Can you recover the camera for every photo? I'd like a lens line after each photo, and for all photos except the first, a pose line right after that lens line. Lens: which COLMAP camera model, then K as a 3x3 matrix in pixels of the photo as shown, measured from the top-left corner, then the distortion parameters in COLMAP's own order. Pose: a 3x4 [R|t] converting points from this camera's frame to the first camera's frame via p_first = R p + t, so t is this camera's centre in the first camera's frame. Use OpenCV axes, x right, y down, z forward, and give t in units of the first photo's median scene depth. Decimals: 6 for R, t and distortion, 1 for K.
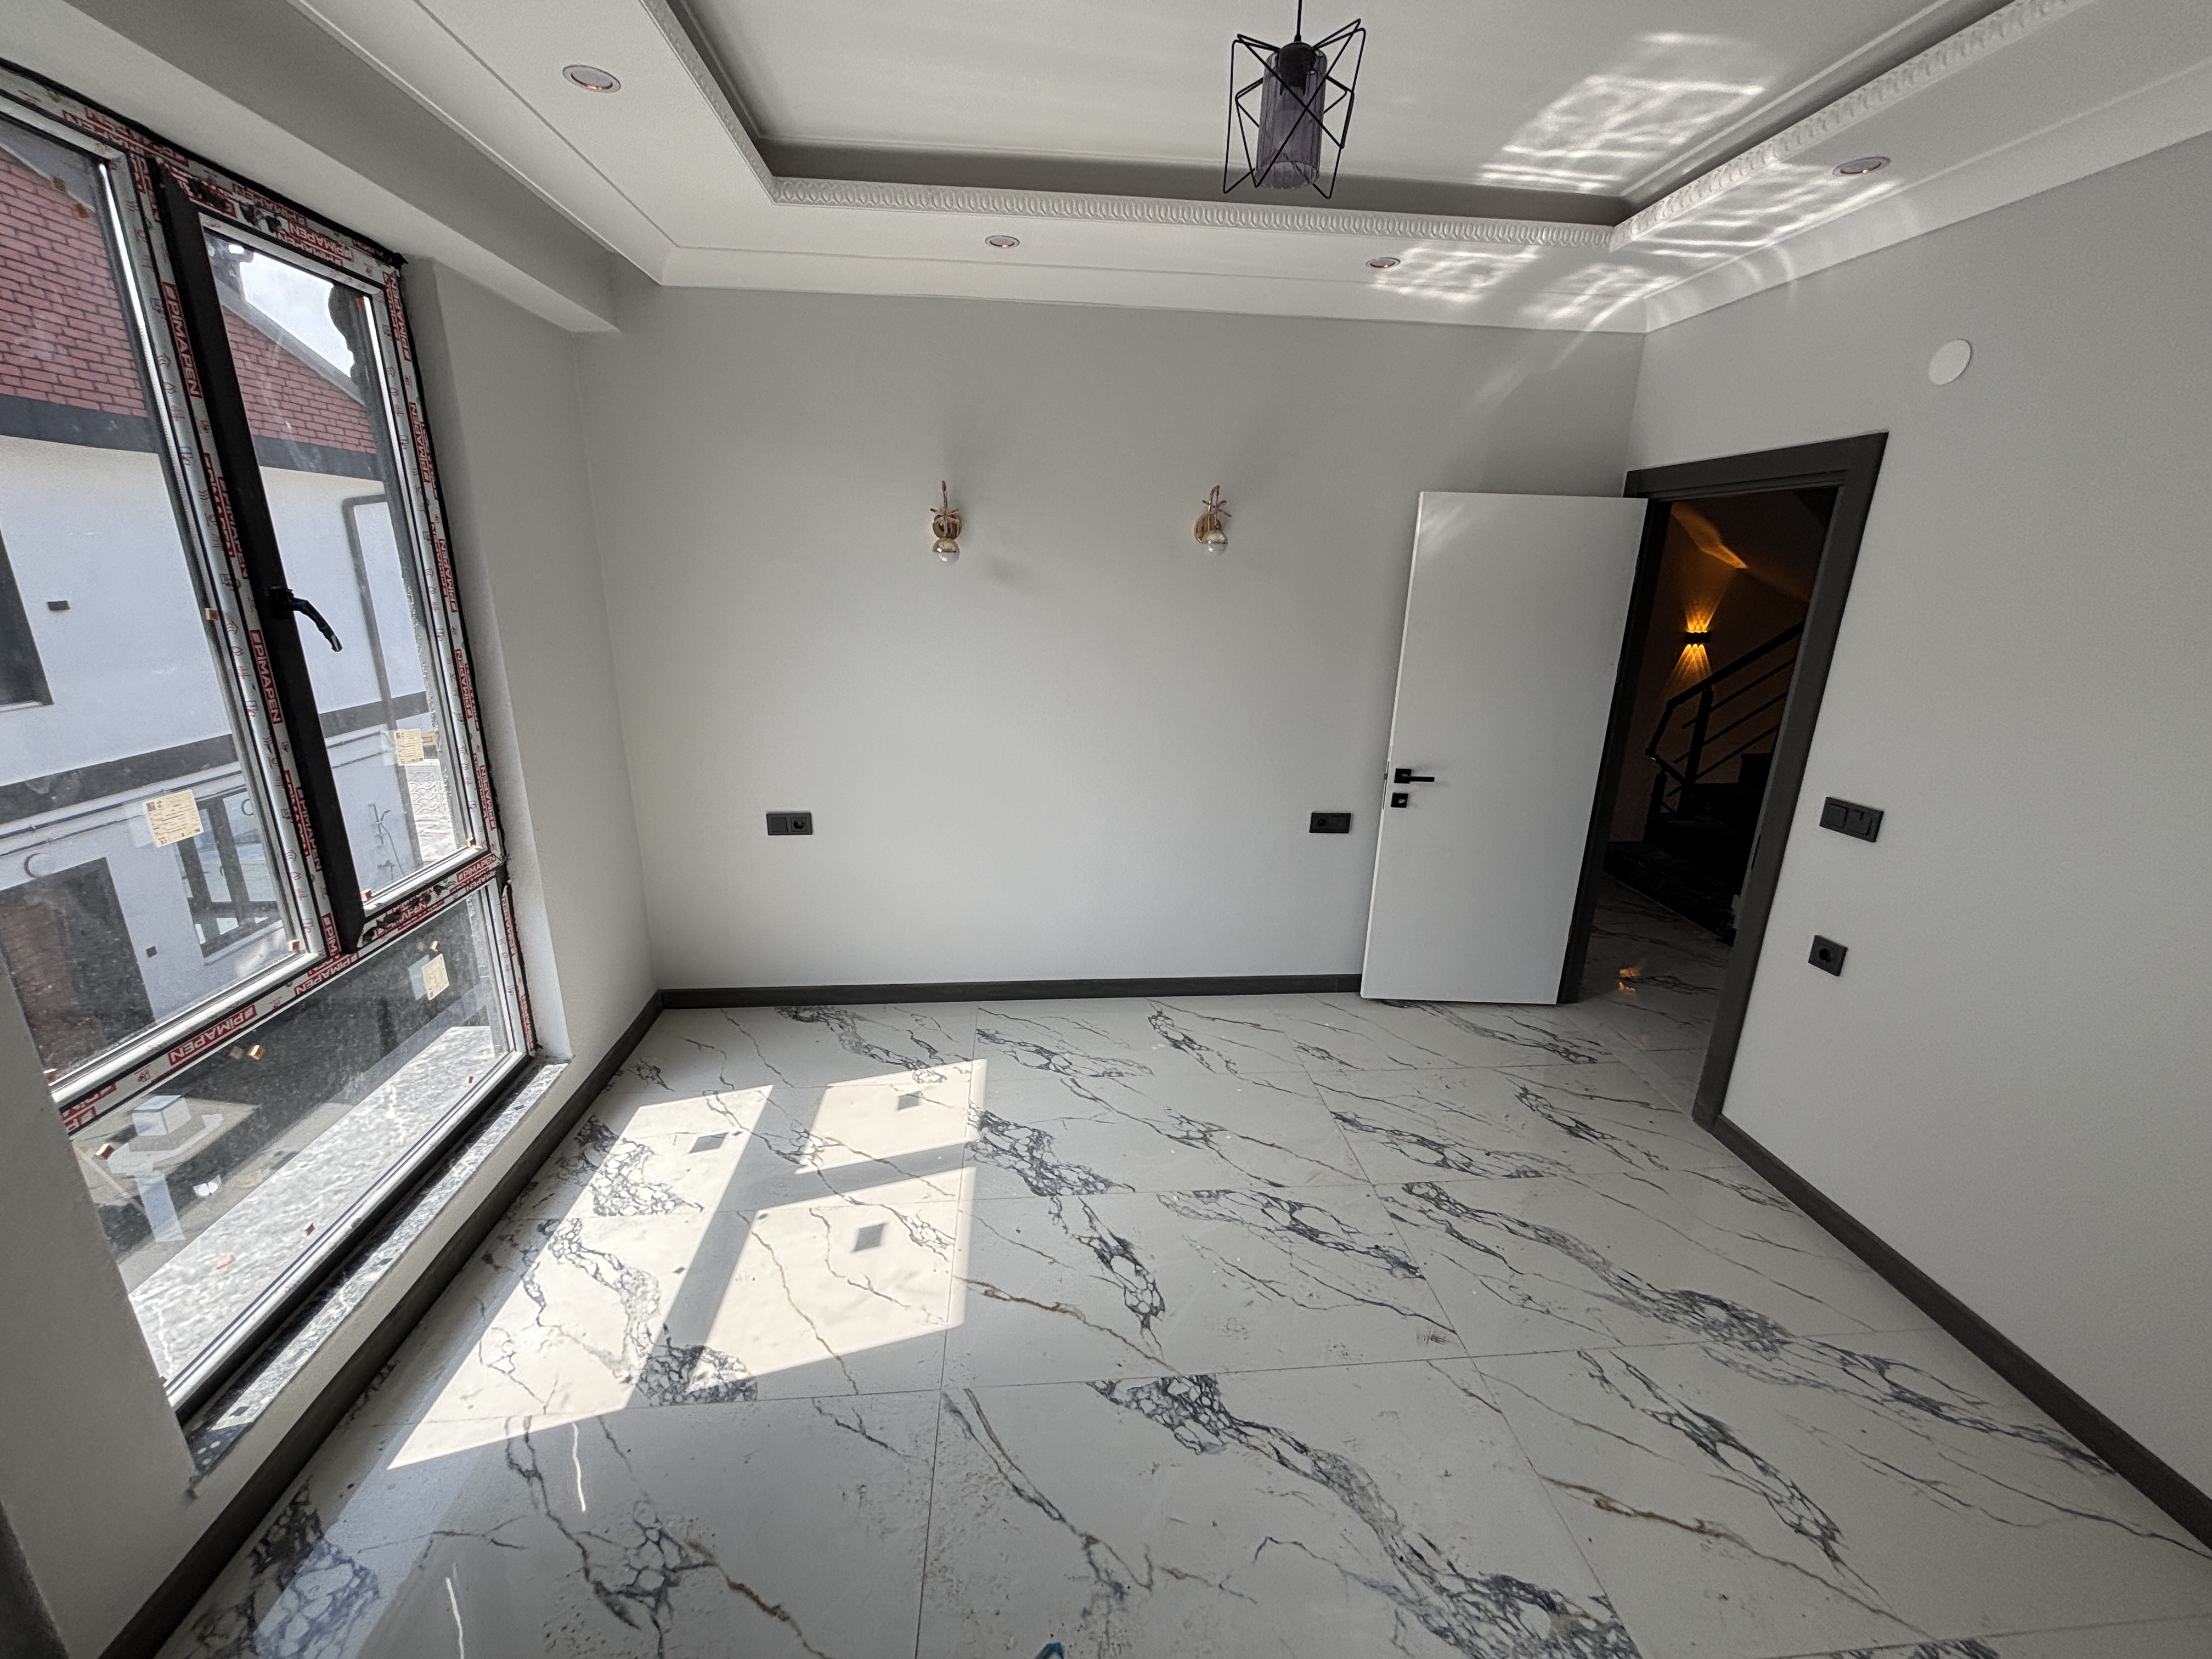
lens RADIAL K [[893.6, 0, 1103.0], [0, 893.6, 826.3], [0, 0, 1]] dist [0.001926, 0.000422]
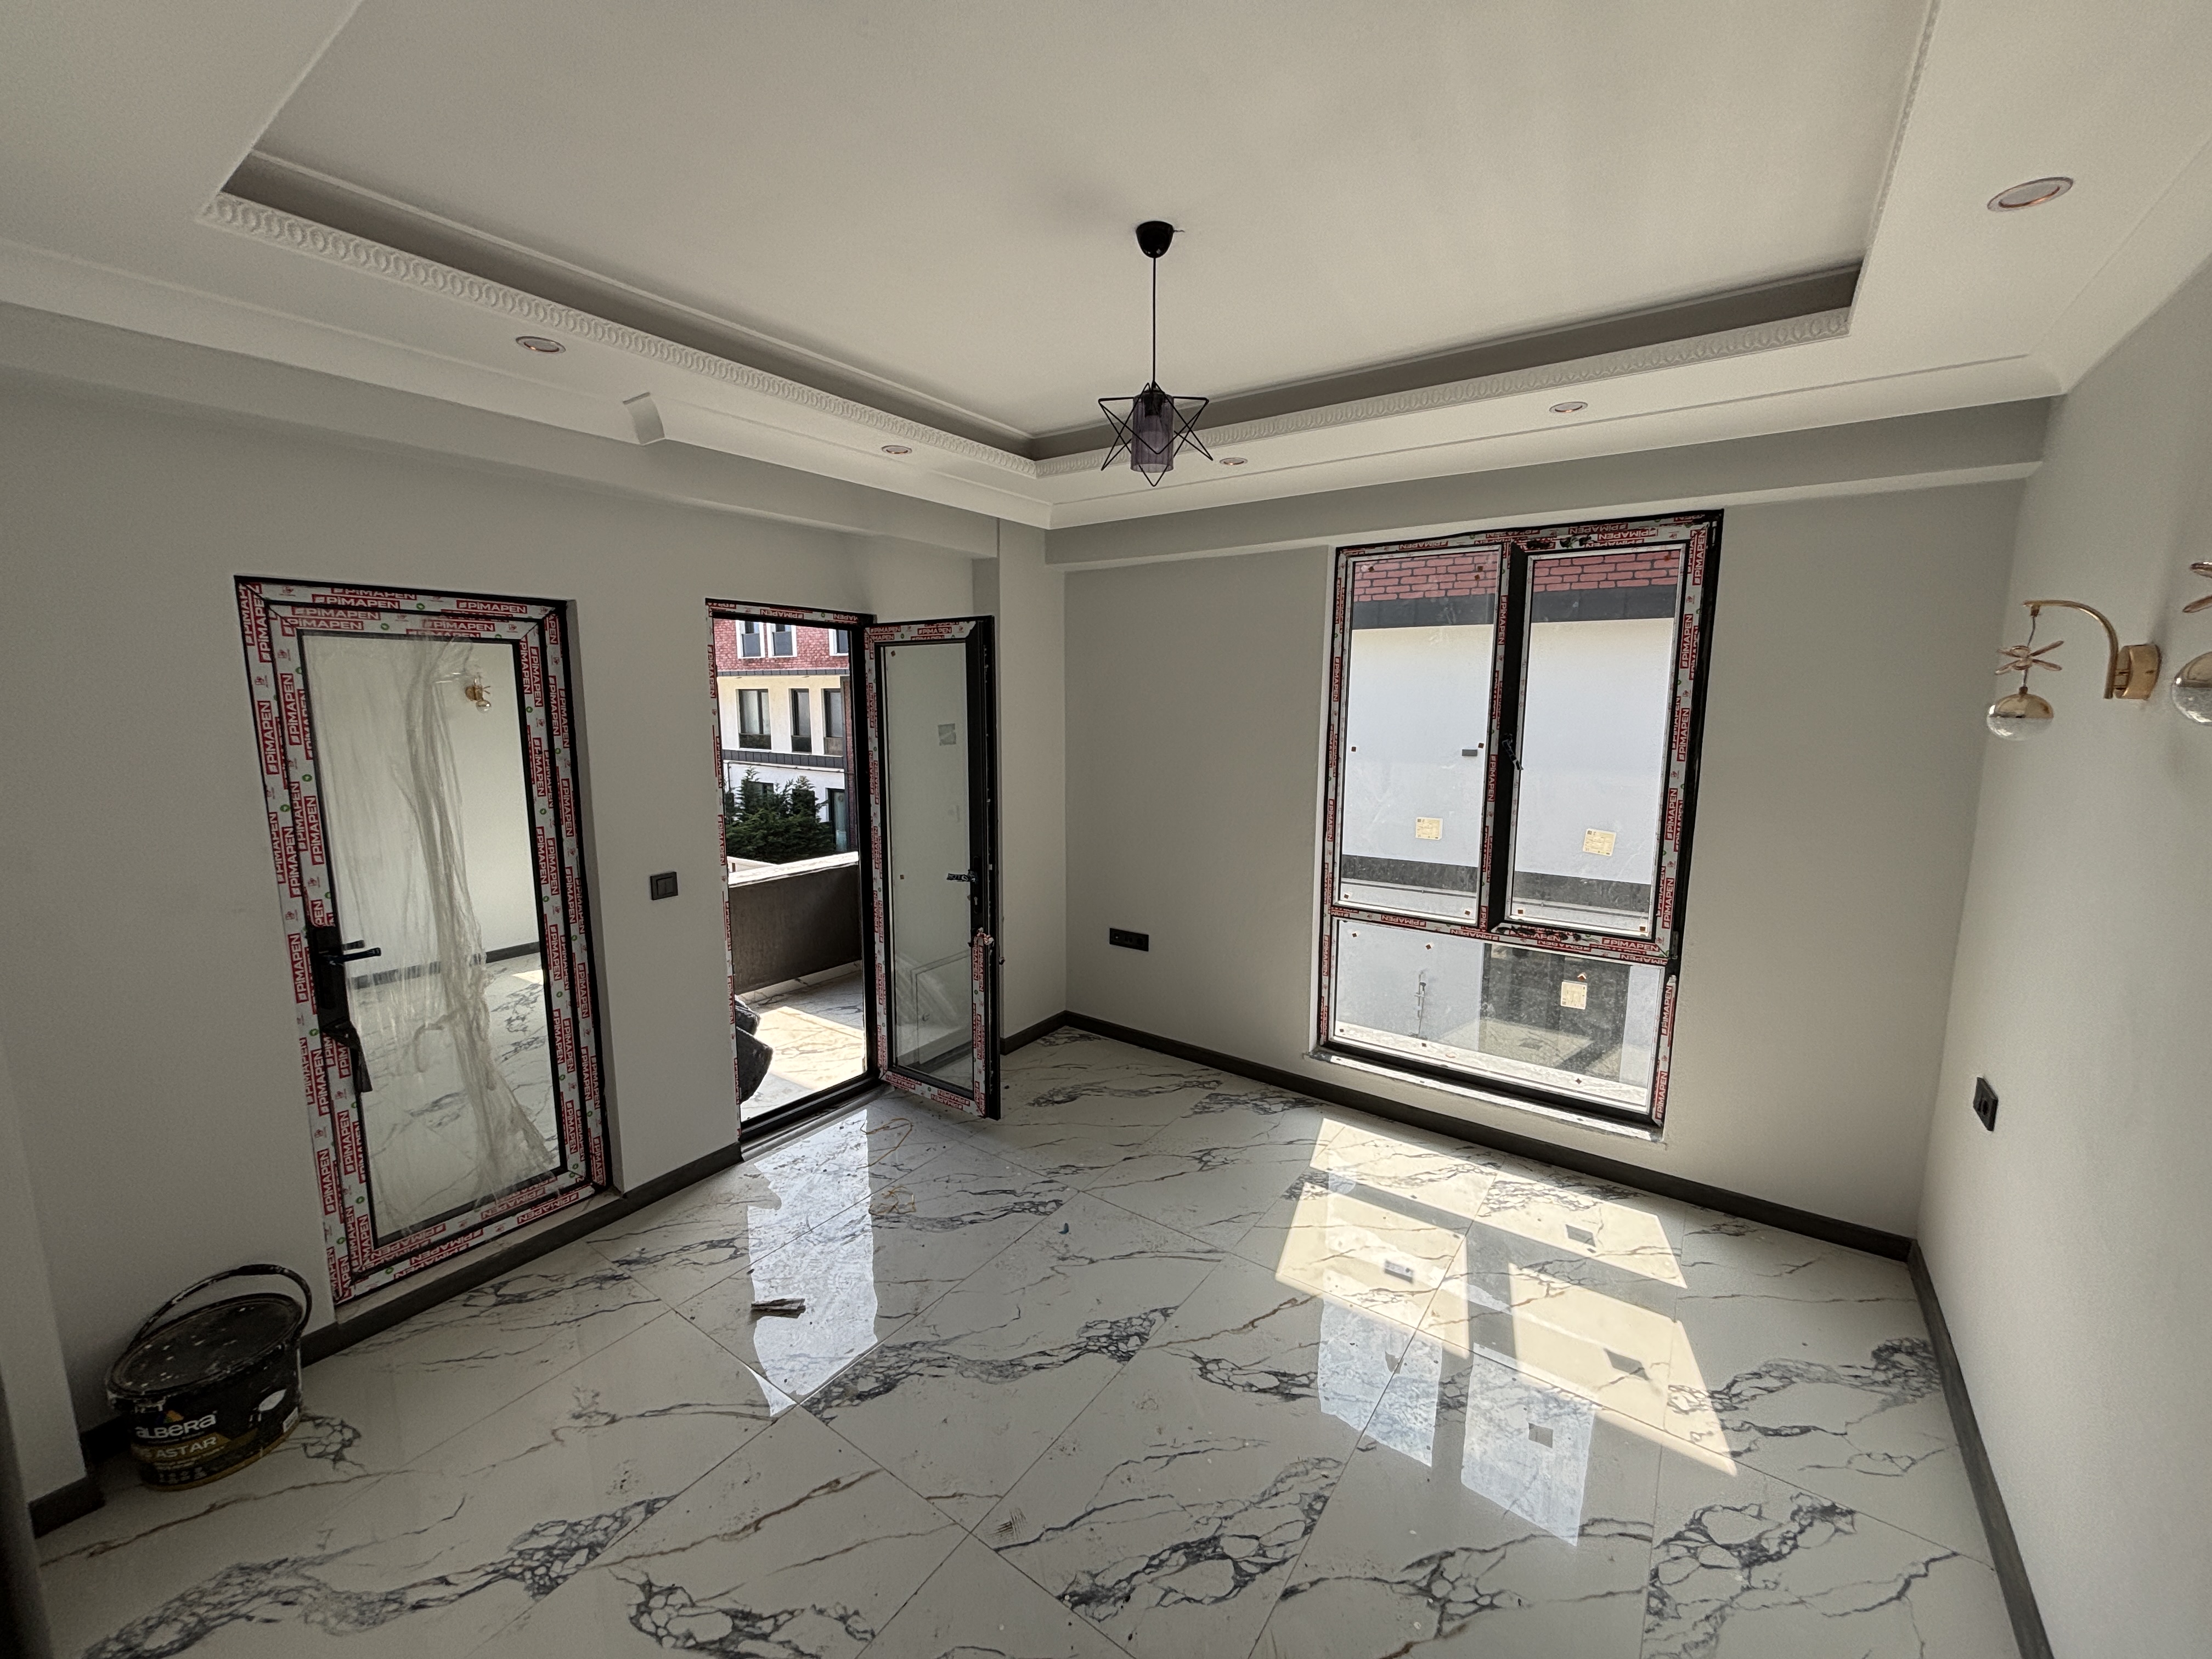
lens RADIAL K [[893.6, 0, 1103.0], [0, 893.6, 826.3], [0, 0, 1]] dist [0.001926, 0.000422]
pose [[-0.651935, 0.088638, -0.753076, 0.883938], [-0.230914, 0.922767, 0.308513, -0.382120], [0.722260, 0.375026, -0.581116, 1.254361]]
